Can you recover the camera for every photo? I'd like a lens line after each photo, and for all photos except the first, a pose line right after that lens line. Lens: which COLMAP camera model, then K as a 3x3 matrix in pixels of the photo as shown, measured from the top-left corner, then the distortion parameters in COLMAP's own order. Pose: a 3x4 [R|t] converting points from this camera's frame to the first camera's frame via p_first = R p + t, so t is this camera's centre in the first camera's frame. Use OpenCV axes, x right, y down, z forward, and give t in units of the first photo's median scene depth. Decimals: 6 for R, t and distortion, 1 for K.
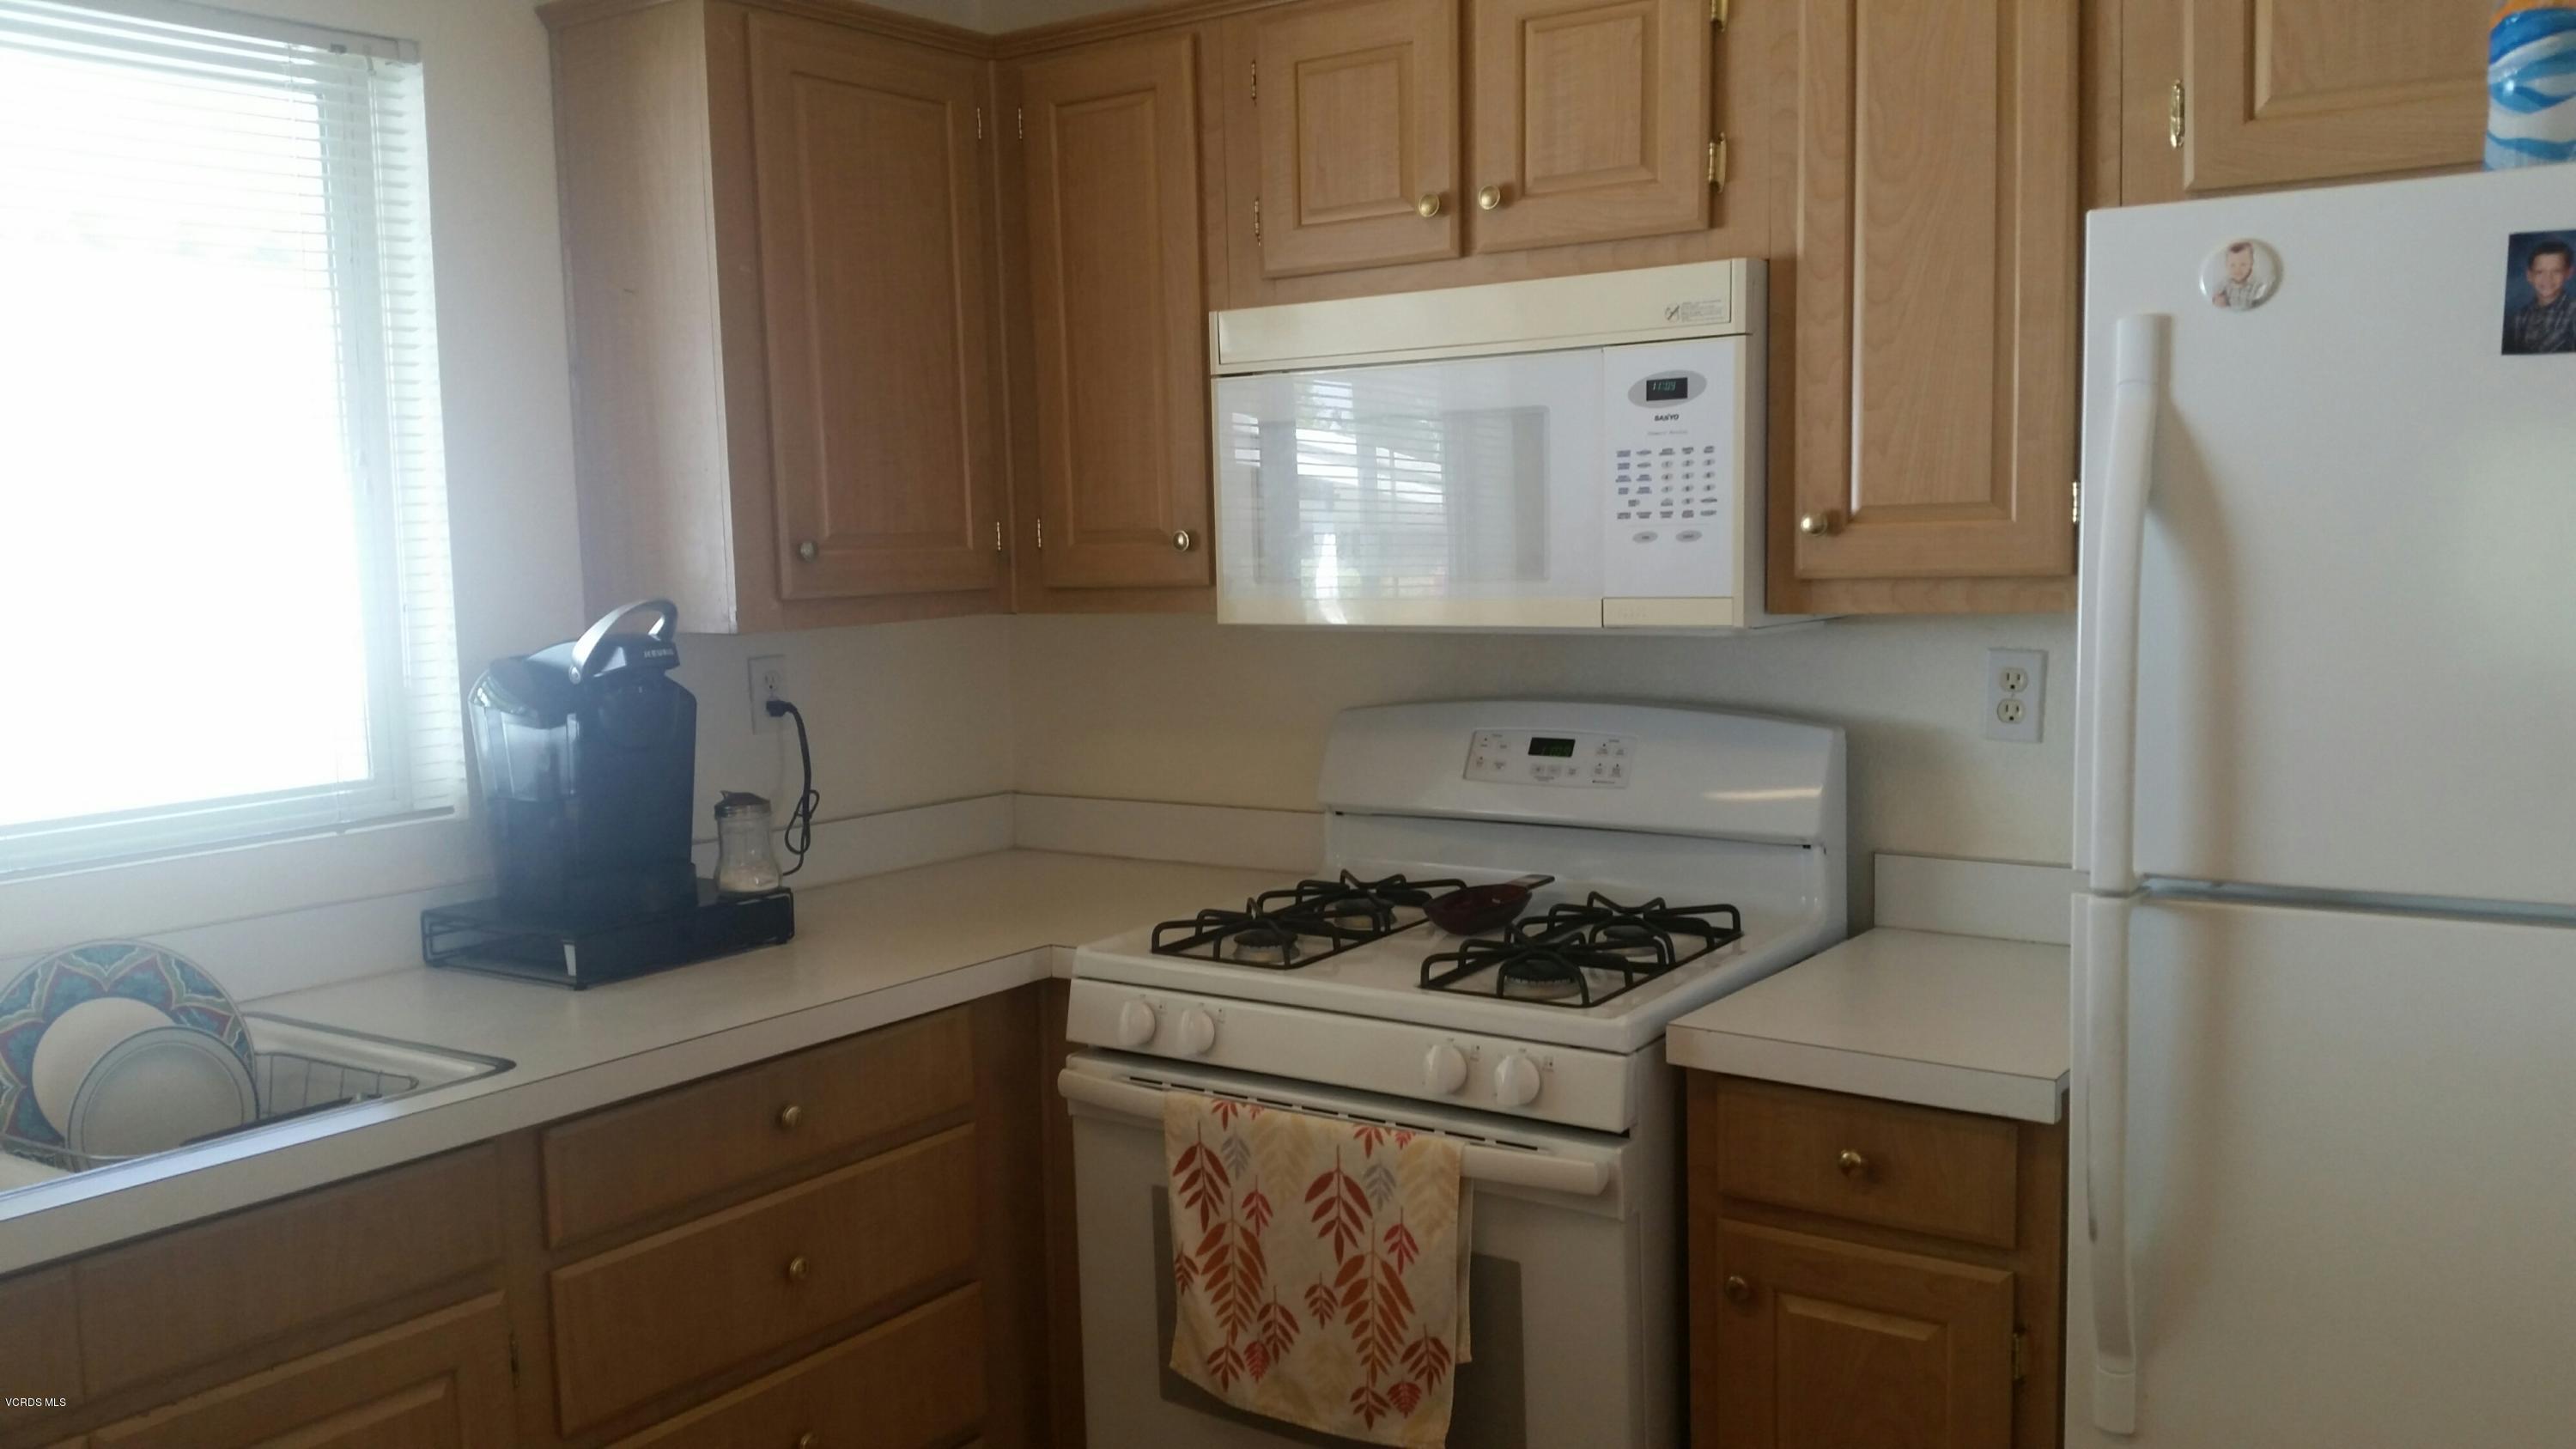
lens RADIAL K [[2185.8, 0, 1342.4], [0, 2185.8, 733.4], [0, 0, 1]] dist [0.187962, -0.478666]
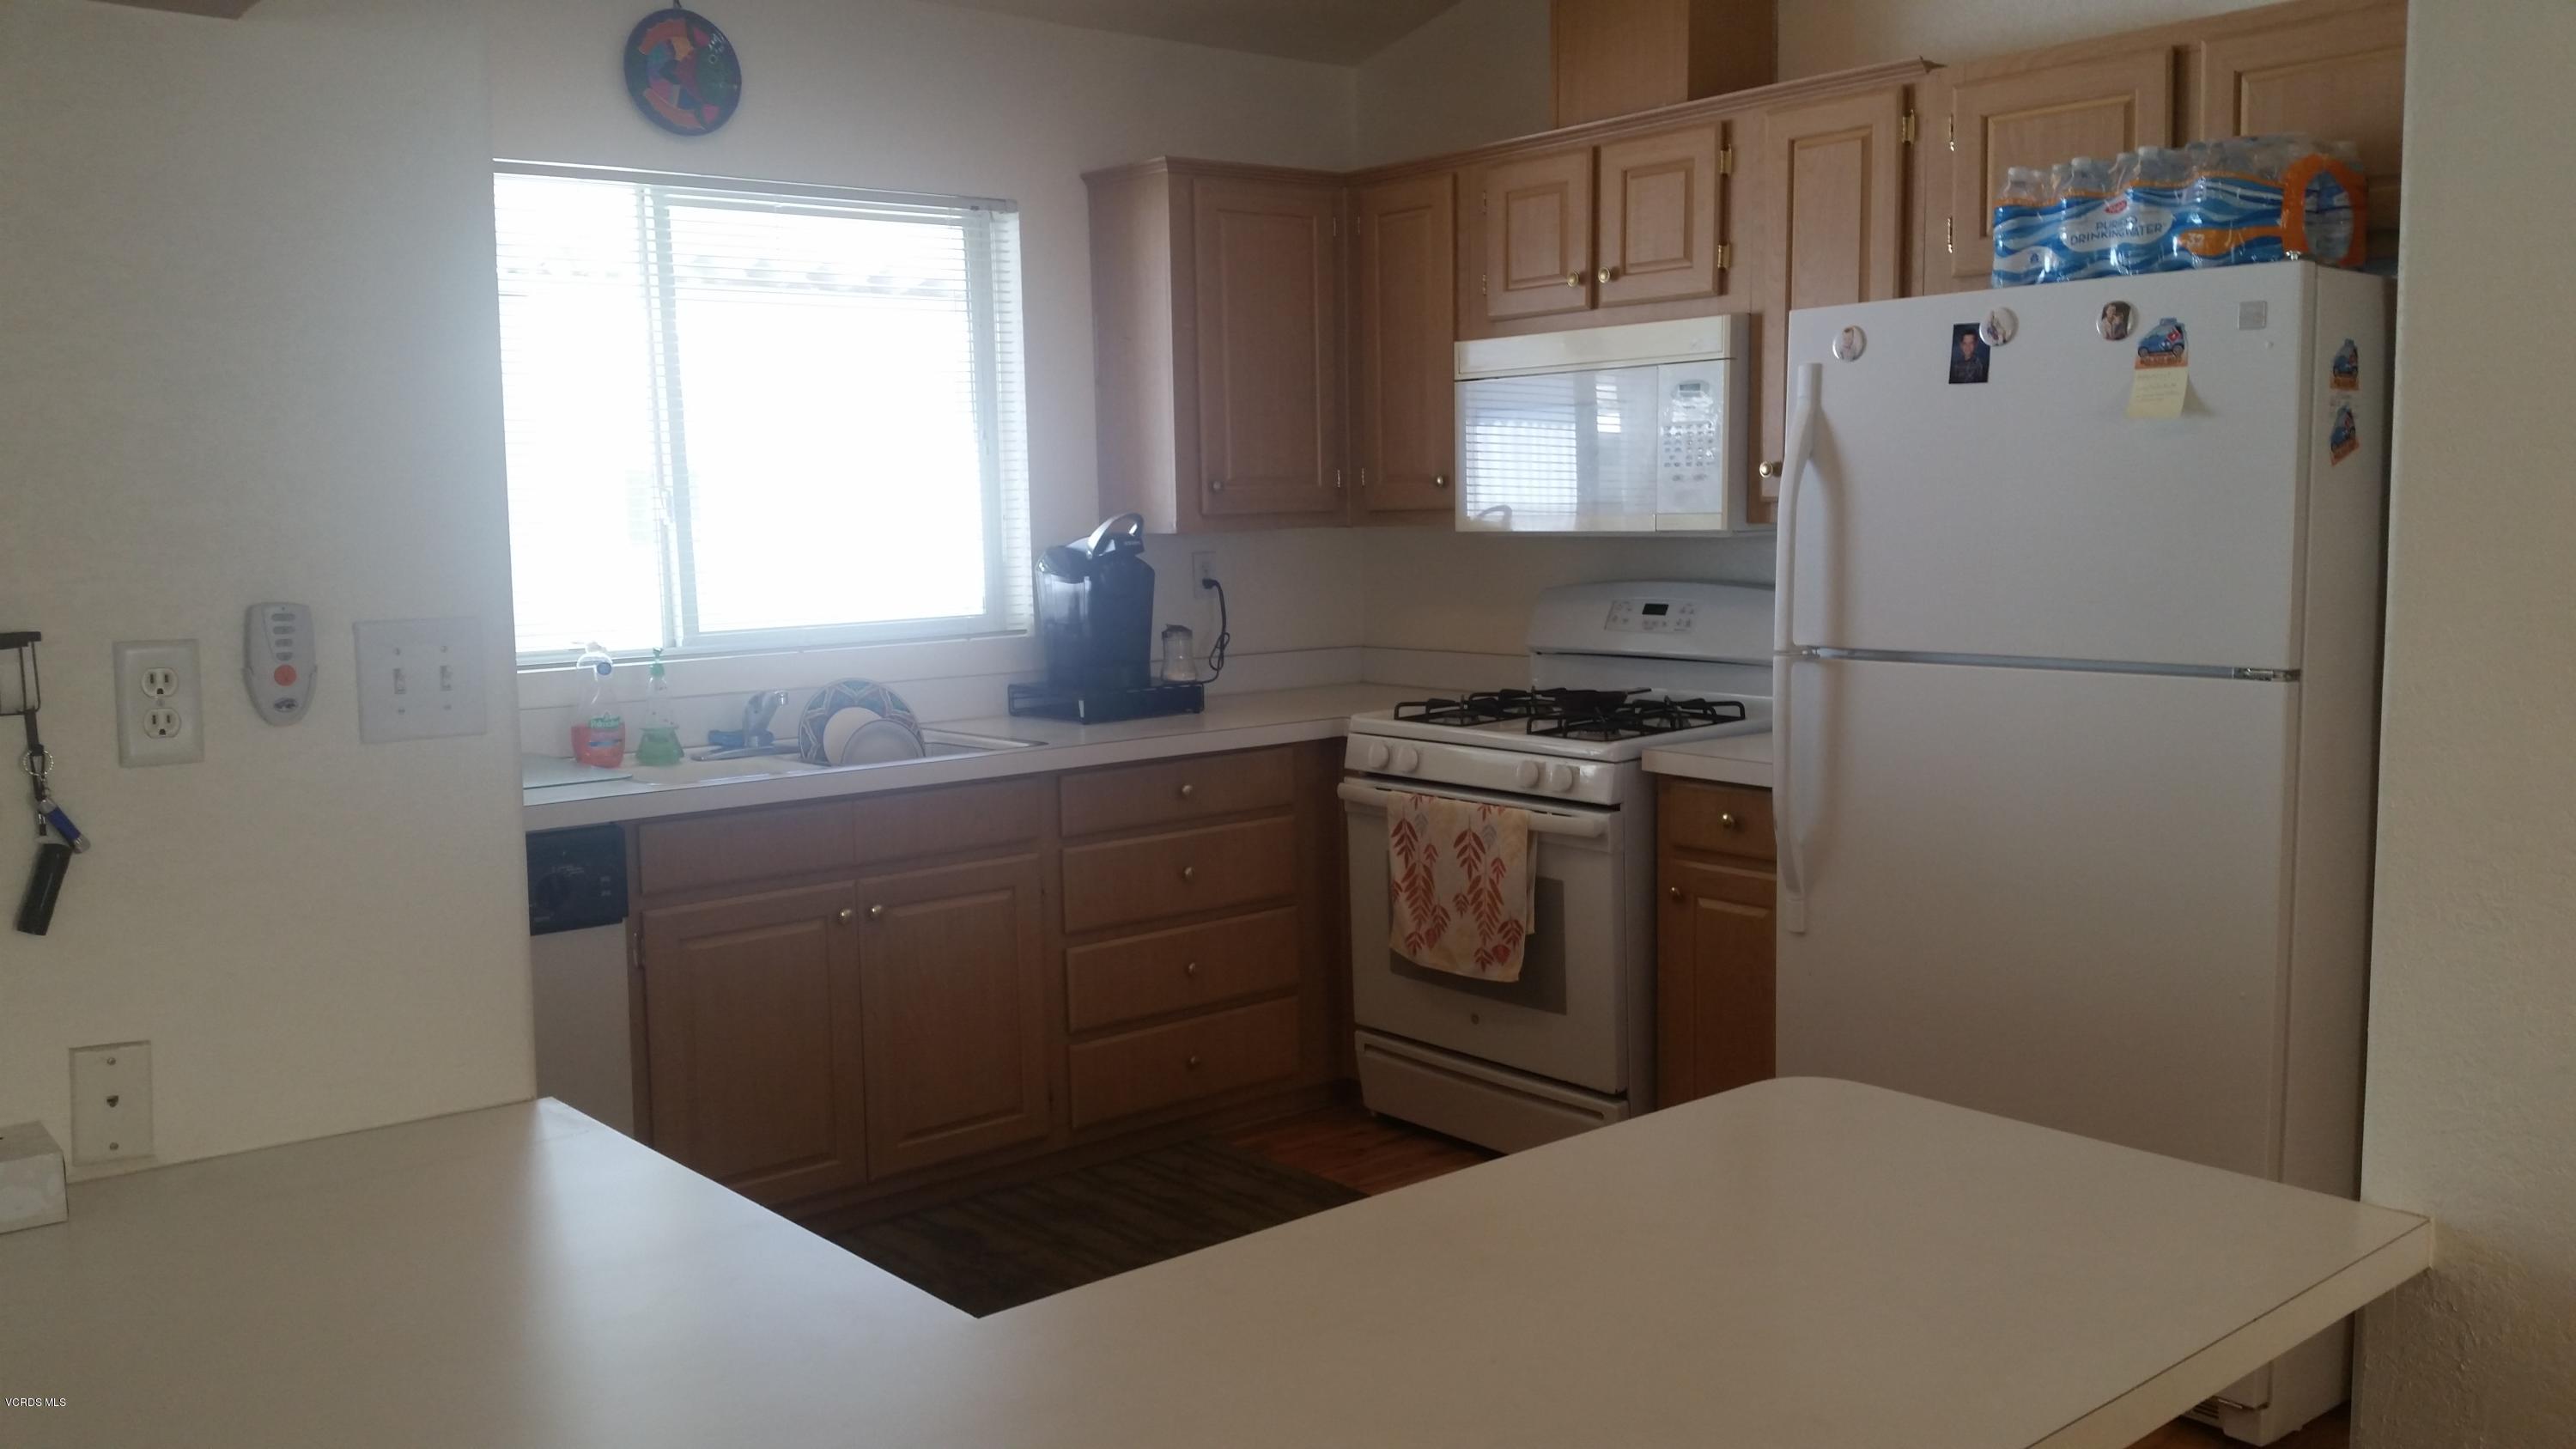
lens RADIAL K [[2176.6, 0, 1288.0], [0, 2176.6, 724.5], [0, 0, 1]] dist [0.083608, -0.184475]
pose [[0.962187, 0.032355, -0.270462, 0.300042], [-0.027813, 0.999401, 0.020610, 0.071762], [0.270967, -0.012308, 0.962510, -0.677967]]
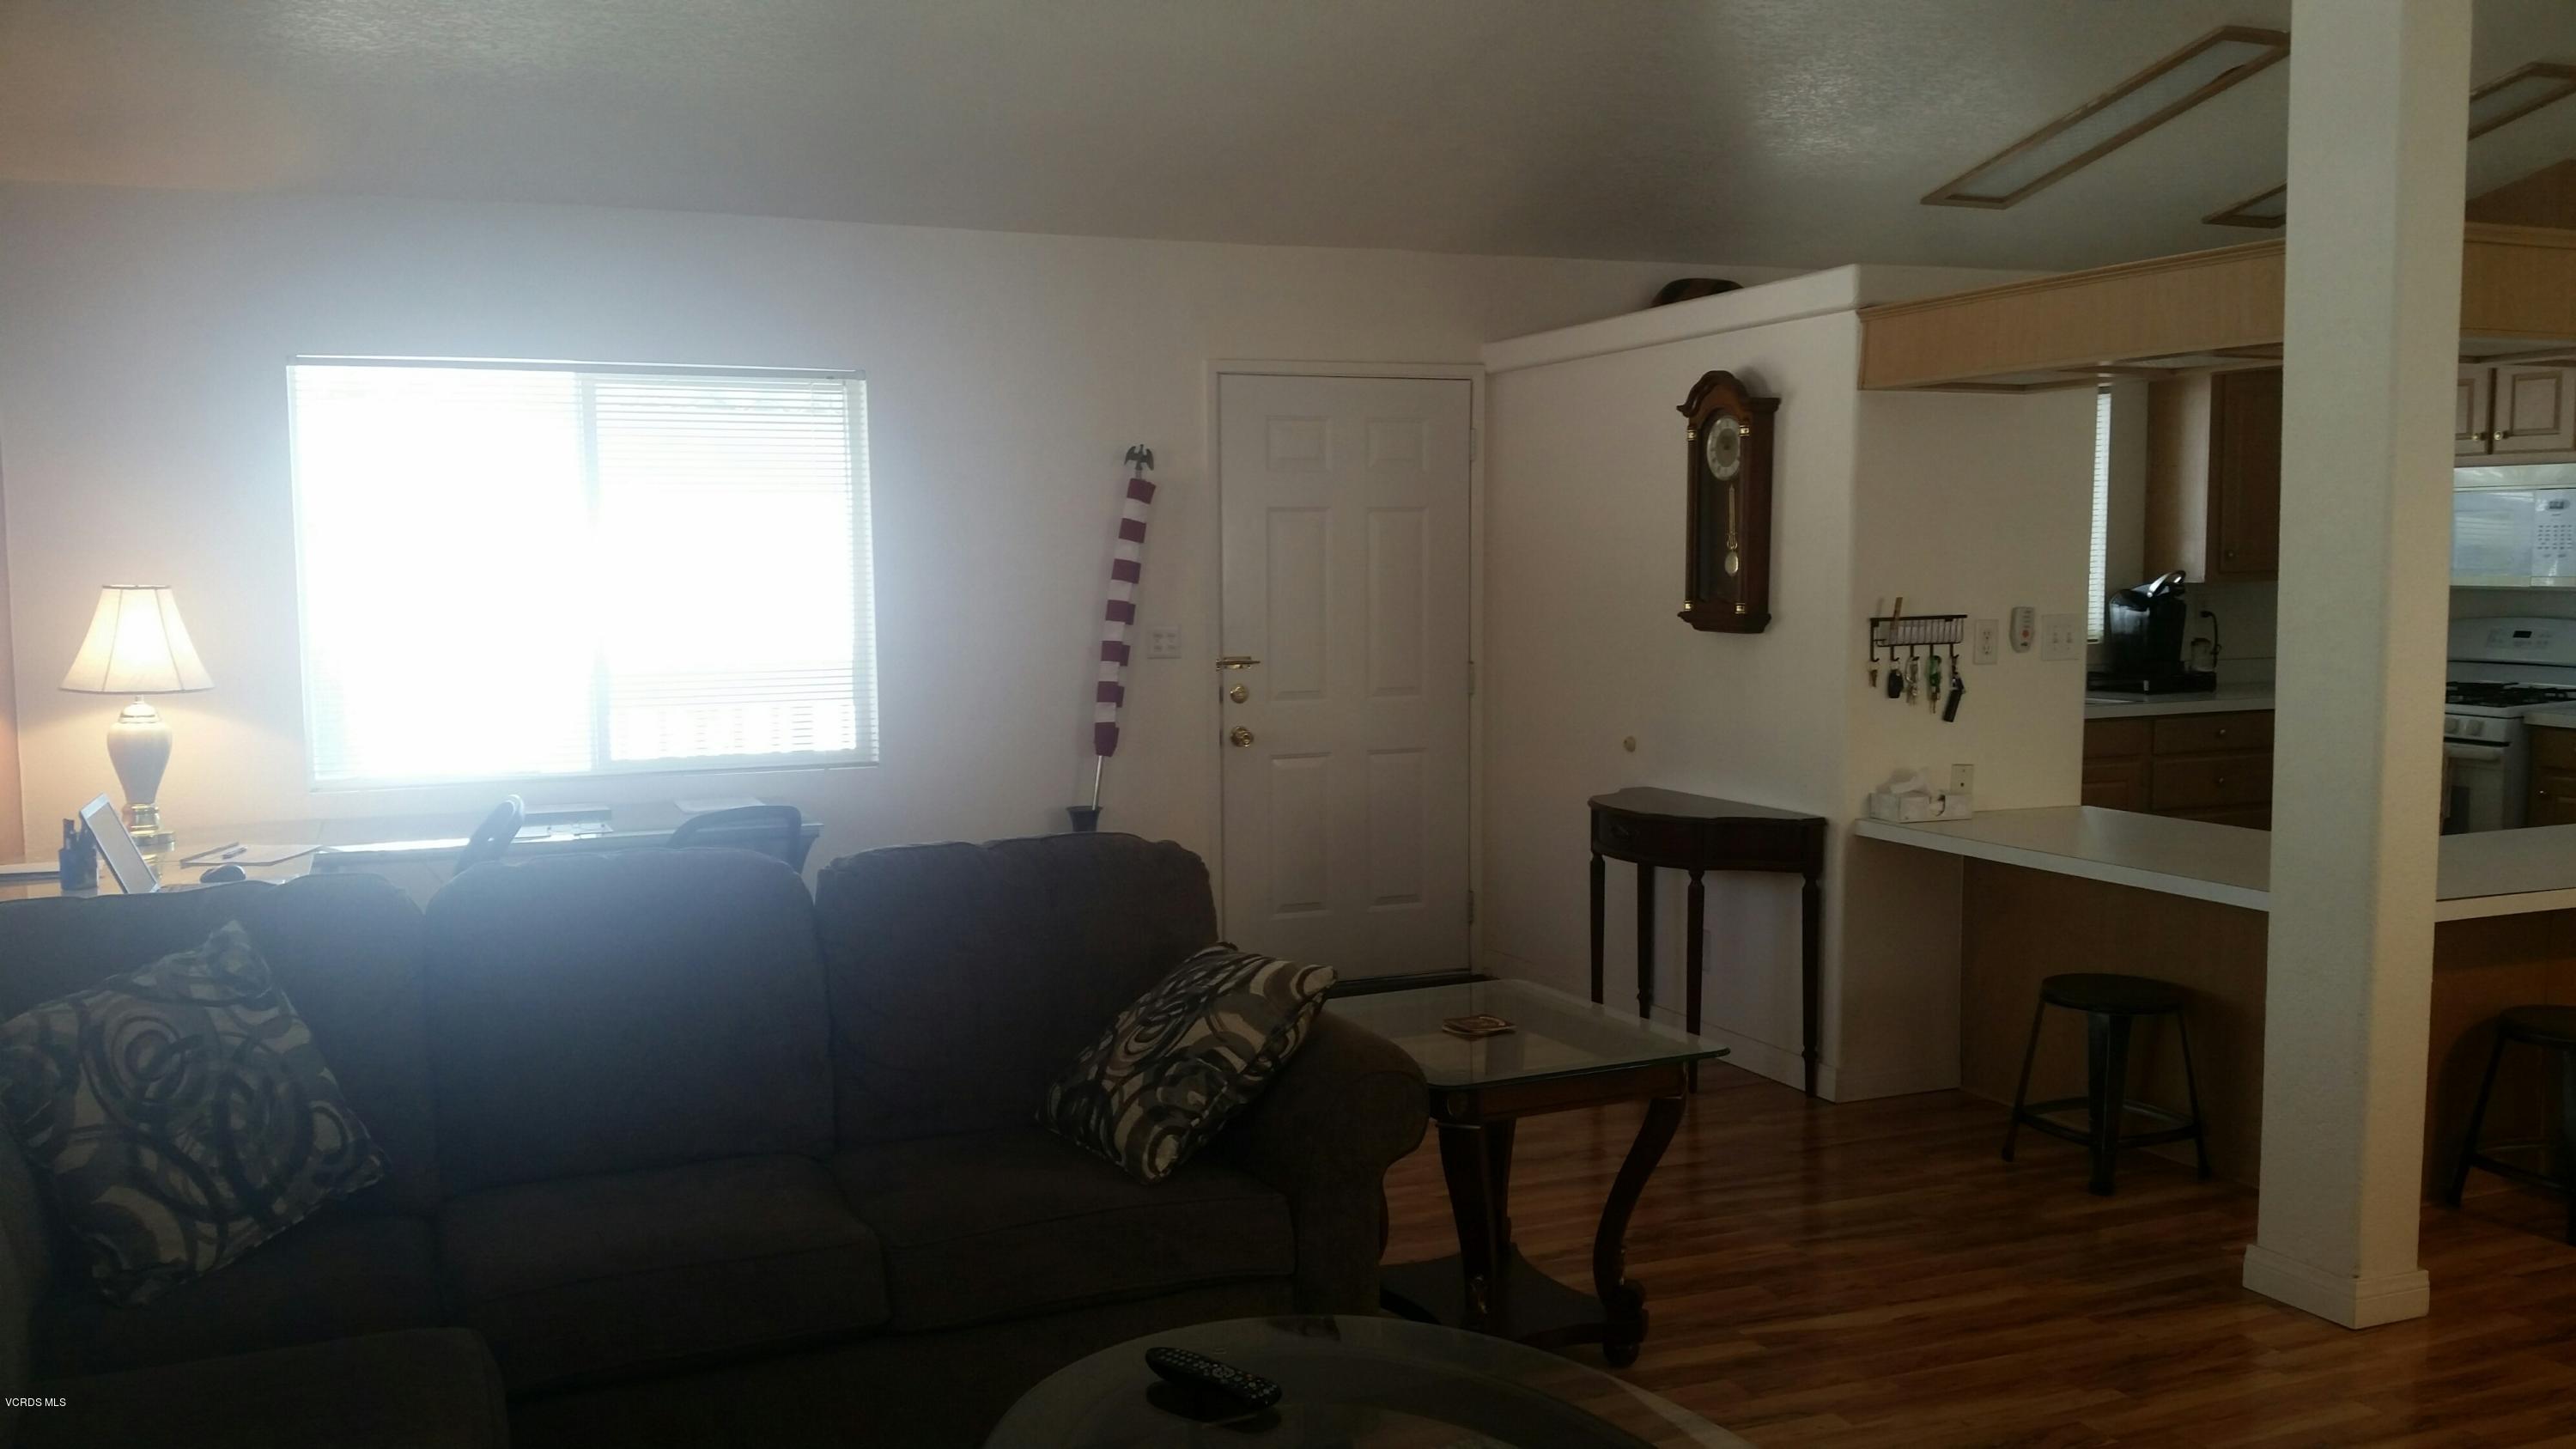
lens RADIAL K [[2176.6, 0, 1288.0], [0, 2176.6, 724.5], [0, 0, 1]] dist [0.083608, -0.184475]
pose [[0.846900, 0.057598, -0.528624, 0.264222], [-0.059654, 0.998132, 0.013183, 0.186069], [0.528396, 0.020370, 0.848754, -2.239969]]
